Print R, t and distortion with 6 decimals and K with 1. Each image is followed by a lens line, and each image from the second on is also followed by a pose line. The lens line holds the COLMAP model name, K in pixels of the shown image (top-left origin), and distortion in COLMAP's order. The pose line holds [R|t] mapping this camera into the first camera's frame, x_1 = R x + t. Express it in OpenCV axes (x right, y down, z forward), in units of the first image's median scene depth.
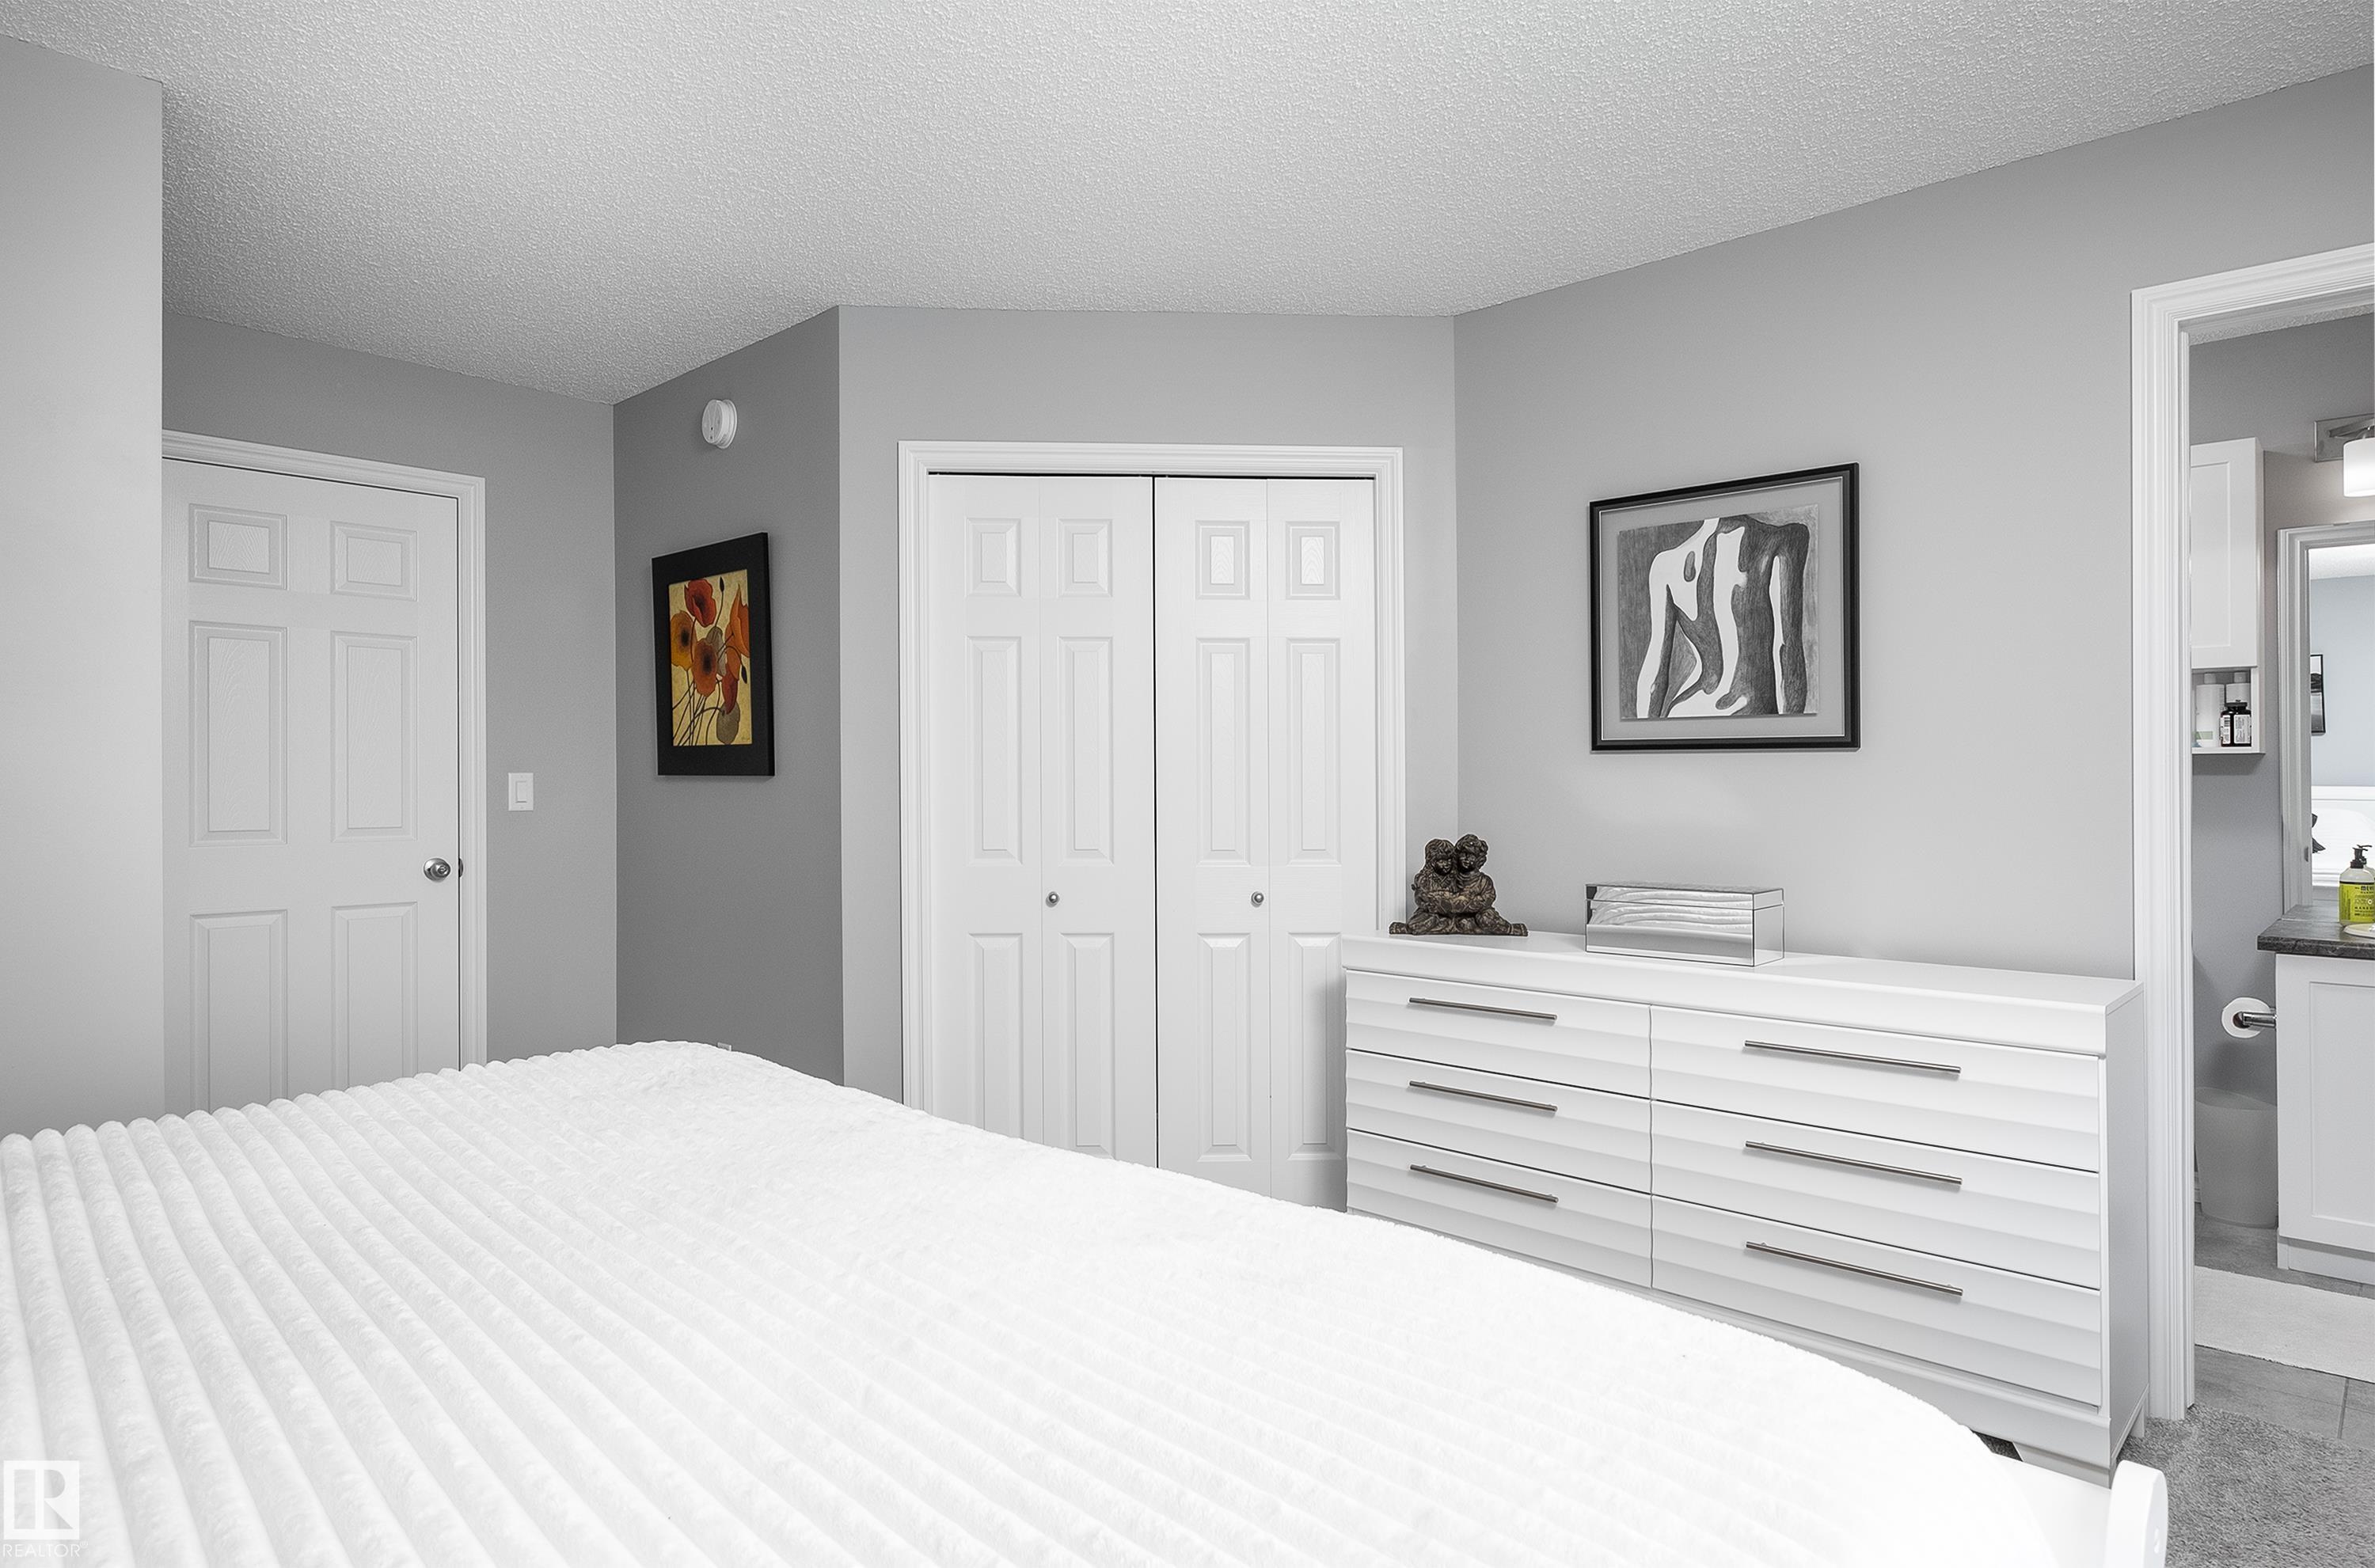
lens RADIAL K [[1332.7, 0, 1171.6], [0, 1332.7, 781.4], [0, 0, 1]] dist [0.007378, -0.002580]
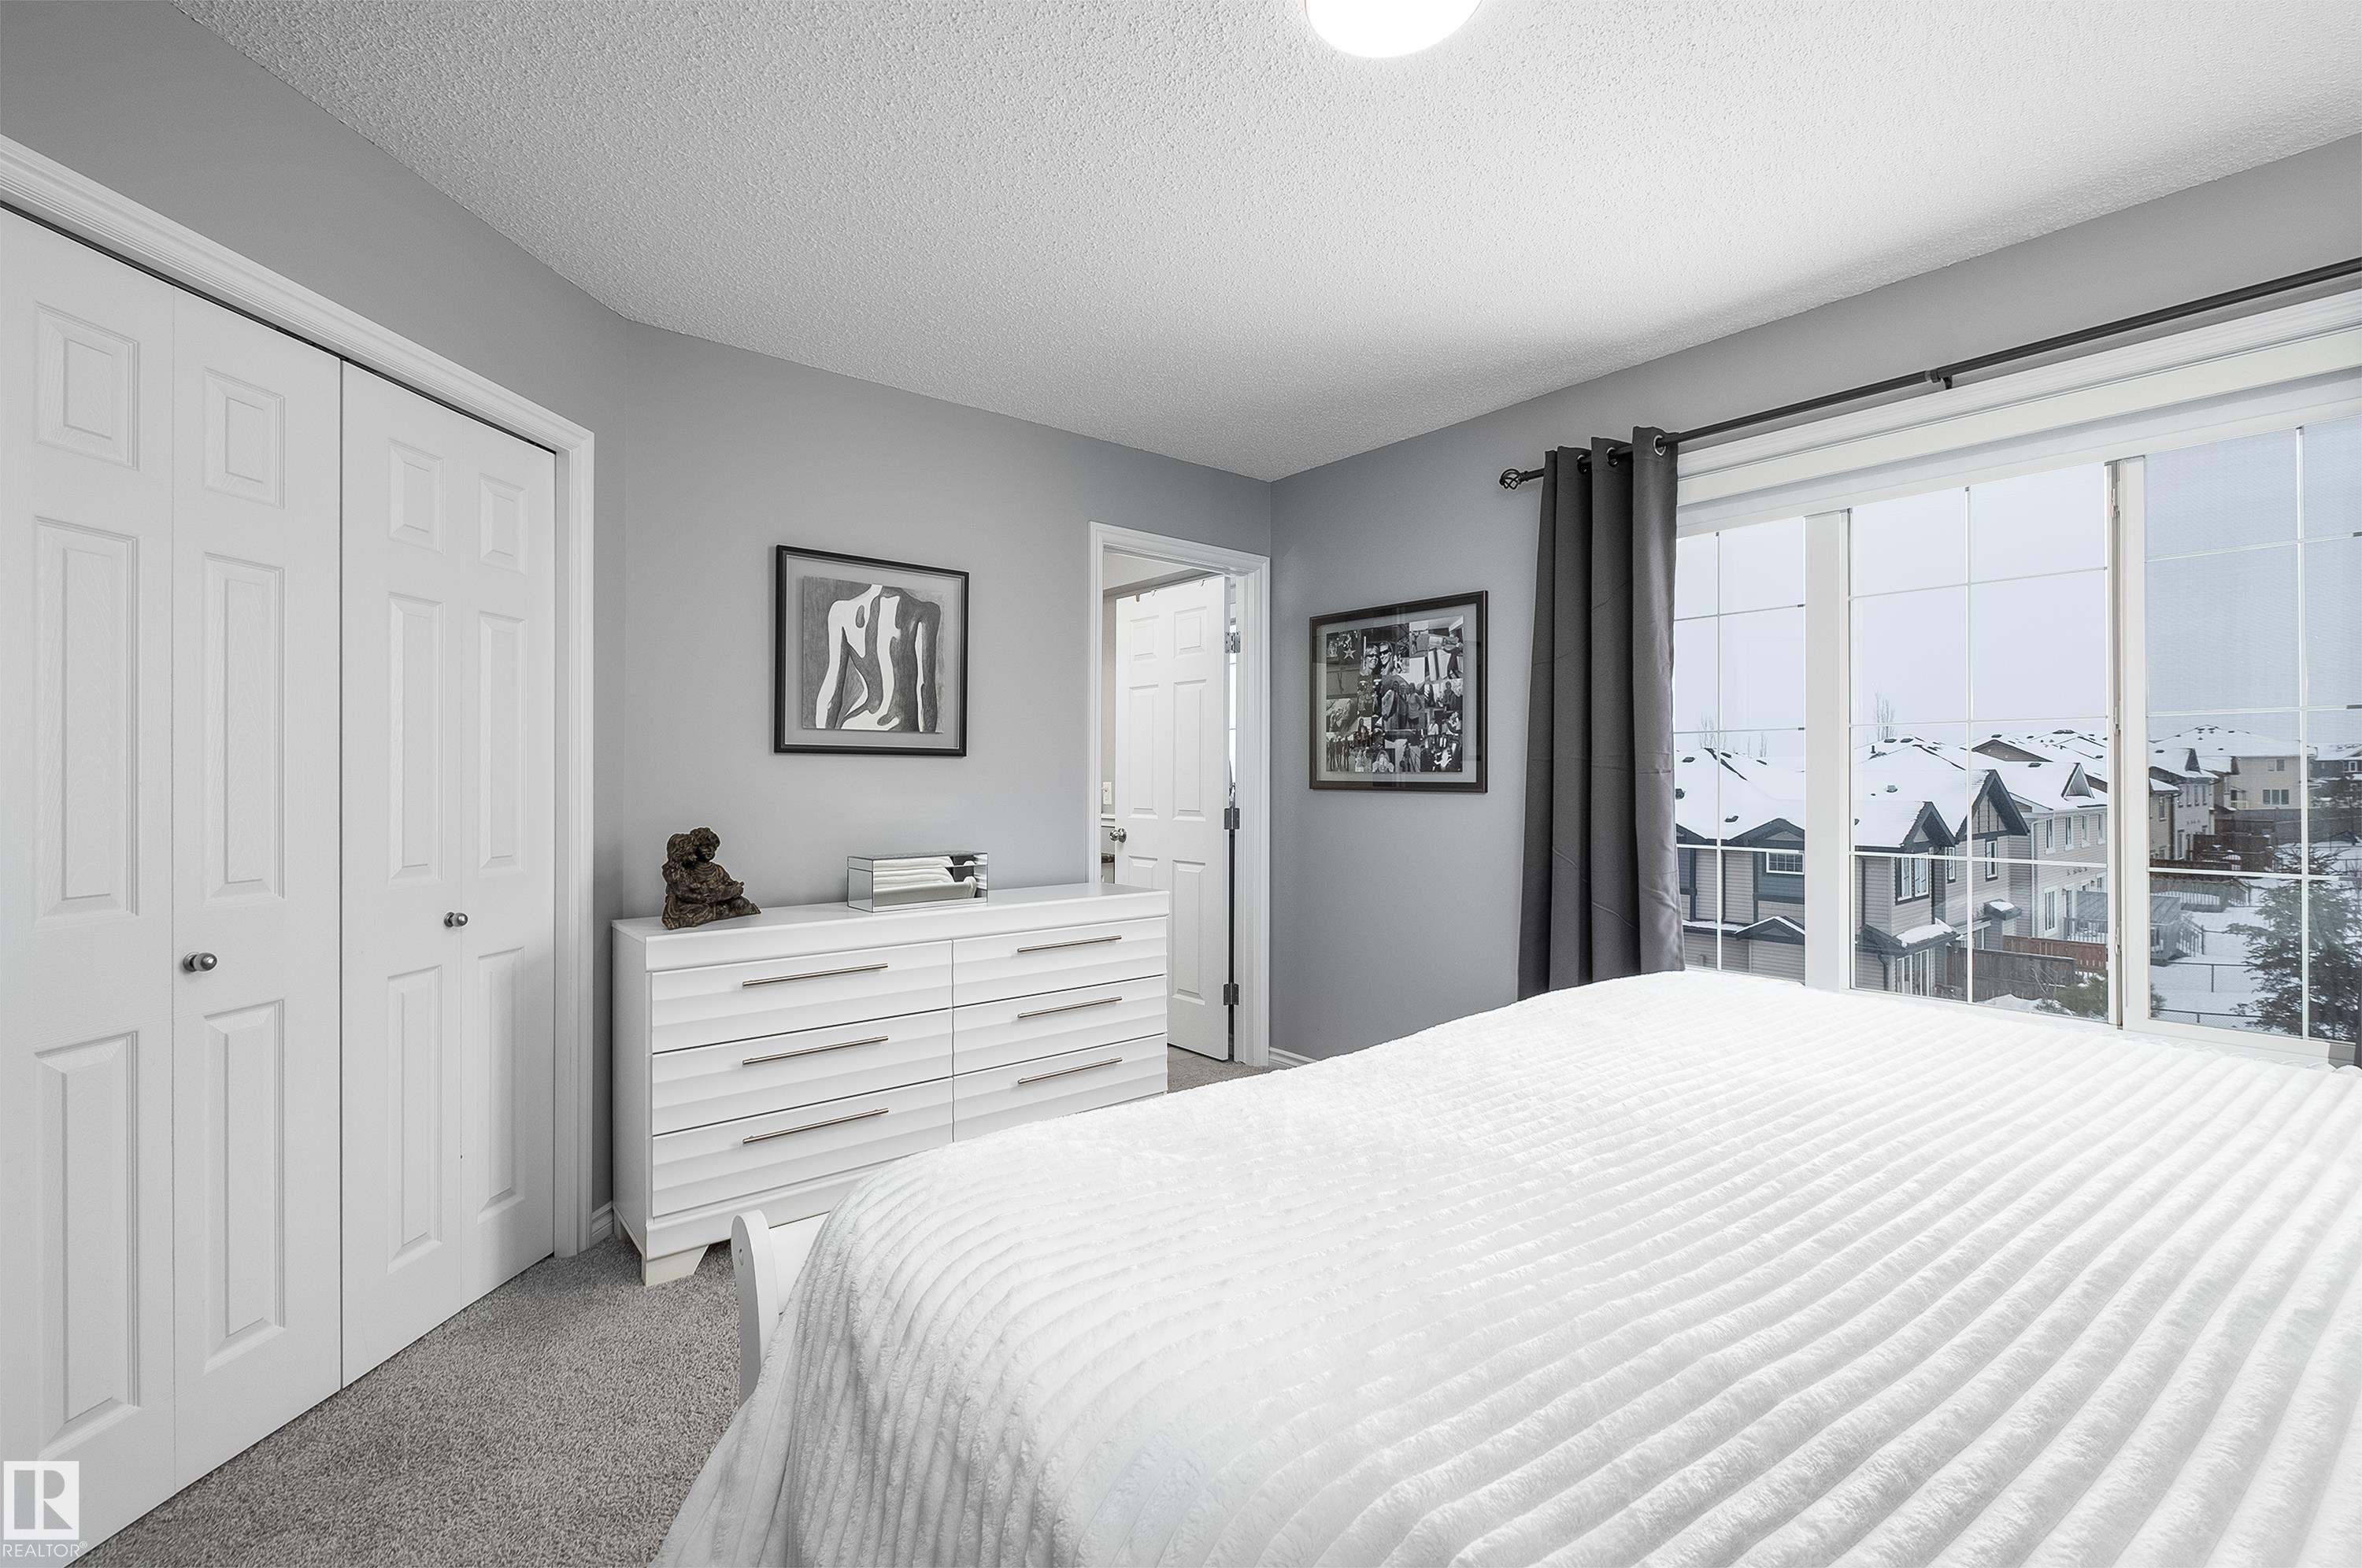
lens RADIAL K [[1064.4, 0, 1179.4], [0, 1064.4, 779.3], [0, 0, 1]] dist [0.006662, -0.004646]
pose [[0.119514, 0.001860, 0.992831, -0.631040], [0.002757, 0.999994, -0.002206, 0.003925], [-0.992829, 0.003001, 0.119508, 0.566139]]
